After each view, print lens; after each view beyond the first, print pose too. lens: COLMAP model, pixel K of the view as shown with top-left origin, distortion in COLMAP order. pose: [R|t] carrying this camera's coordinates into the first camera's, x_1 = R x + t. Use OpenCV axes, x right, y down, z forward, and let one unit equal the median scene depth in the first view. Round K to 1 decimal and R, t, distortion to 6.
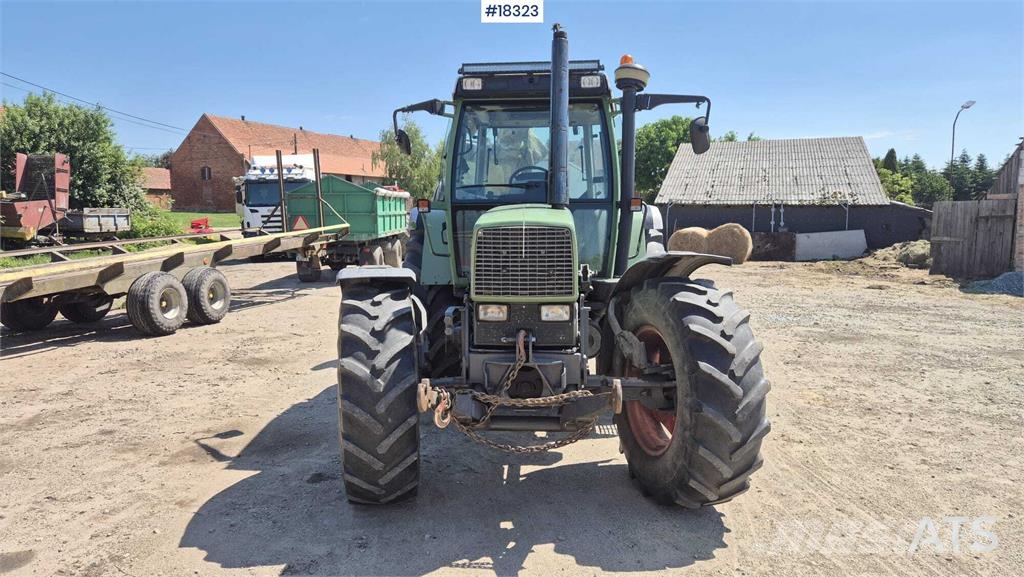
lens RADIAL K [[688.5, 0, 505.2], [0, 688.5, 280.9], [0, 0, 1]] dist [0.077587, -0.066317]
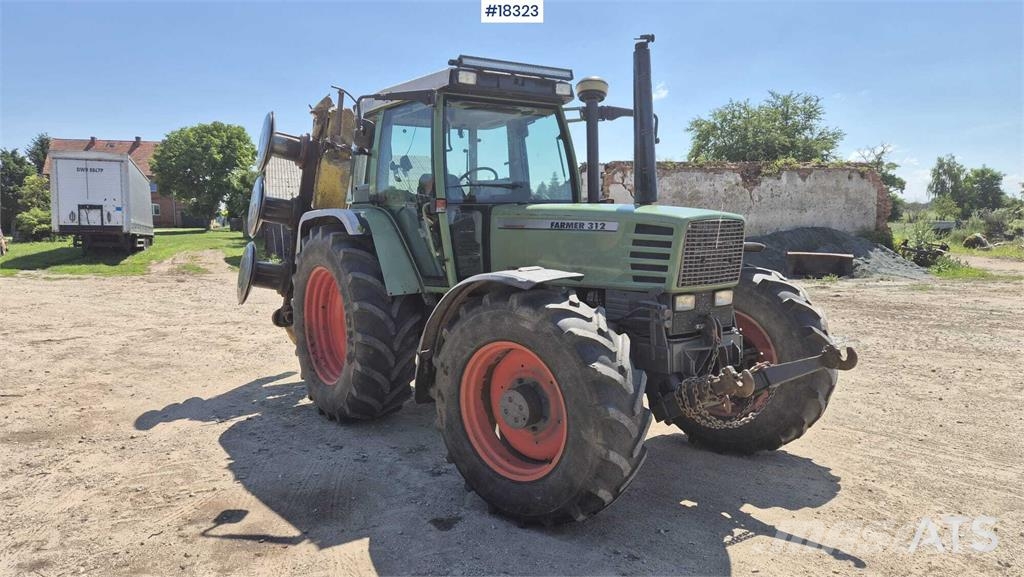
lens RADIAL K [[688.5, 0, 505.2], [0, 688.5, 280.9], [0, 0, 1]] dist [0.077587, -0.066317]
pose [[0.782543, -0.064732, 0.619222, -0.613775], [0.075017, 0.997138, 0.009435, -0.012114], [-0.618060, 0.039069, 0.785159, 0.235218]]
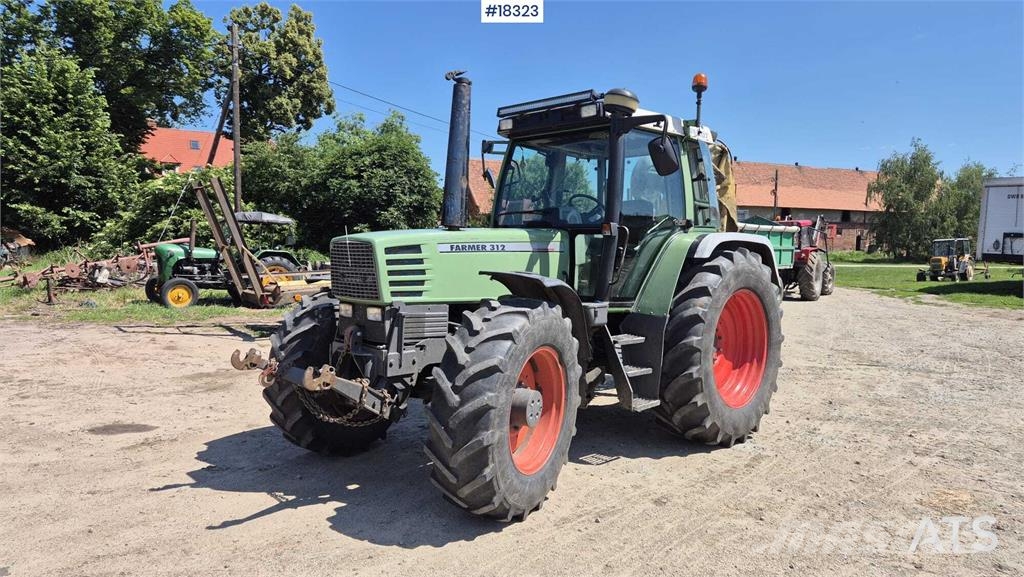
lens RADIAL K [[691.4, 0, 507.4], [0, 691.4, 278.2], [0, 0, 1]] dist [0.080192, -0.065248]
pose [[0.750800, 0.047584, -0.658813, 0.718180], [-0.086199, 0.995931, -0.026303, -0.002887], [0.654881, 0.076538, 0.751847, 0.164640]]
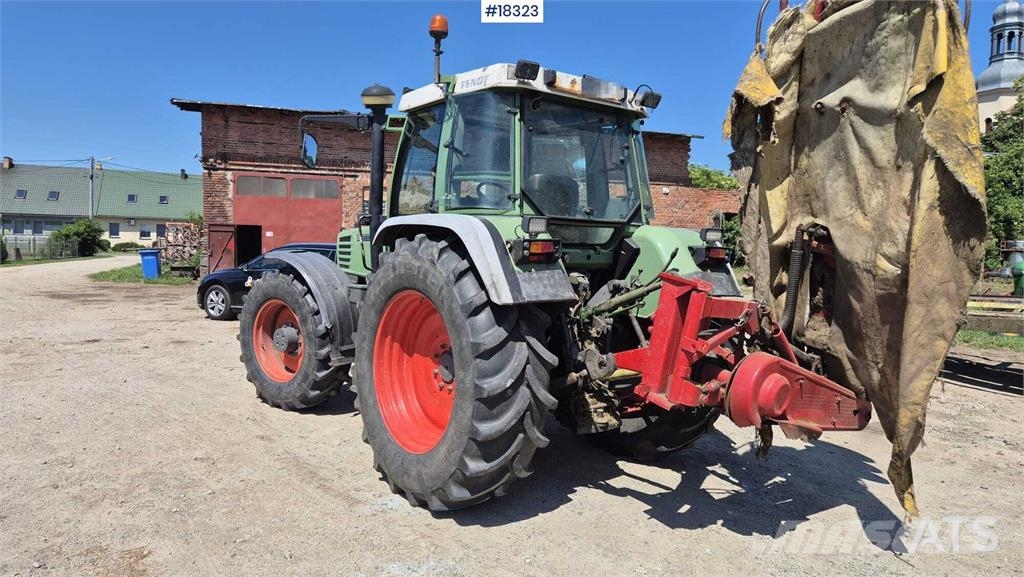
lens RADIAL K [[688.1, 0, 501.8], [0, 688.1, 281.2], [0, 0, 1]] dist [0.079581, -0.068056]
pose [[-0.765095, 0.016733, -0.643700, 0.707790], [-0.092380, 0.986469, 0.135446, -0.177281], [0.637256, 0.163094, -0.753197, 1.925187]]
